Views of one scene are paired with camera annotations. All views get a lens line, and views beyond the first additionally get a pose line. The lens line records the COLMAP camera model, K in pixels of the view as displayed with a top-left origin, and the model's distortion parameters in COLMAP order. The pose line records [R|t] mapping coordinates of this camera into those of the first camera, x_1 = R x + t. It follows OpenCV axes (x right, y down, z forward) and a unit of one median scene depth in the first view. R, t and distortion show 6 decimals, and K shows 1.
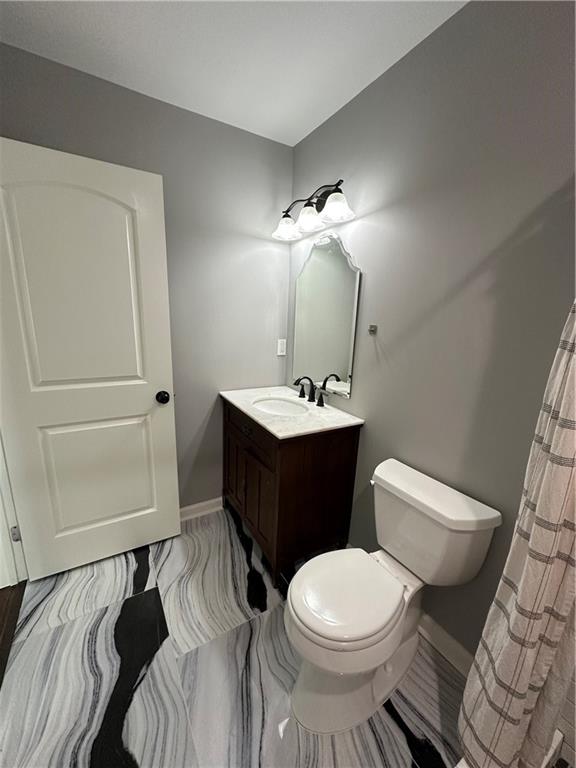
lens RADIAL K [[307.9, 0, 288.3], [0, 307.9, 386.3], [0, 0, 1]] dist [-0.000948, 0.000003]
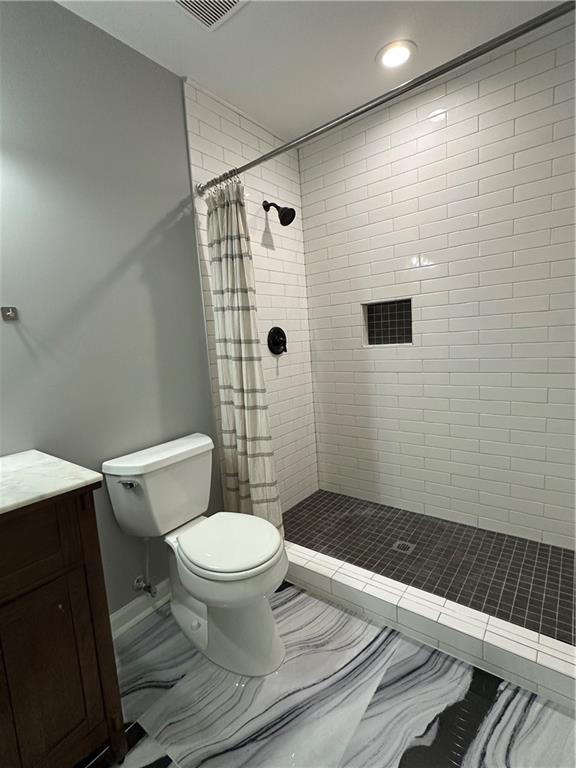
lens RADIAL K [[359.0, 0, 288.9], [0, 359.0, 384.9], [0, 0, 1]] dist [-0.001559, -0.000140]
pose [[-0.362781, -0.143248, 0.920799, -0.897263], [0.255778, 0.934858, 0.246208, -0.099032], [-0.896085, 0.324839, -0.302509, 0.954883]]
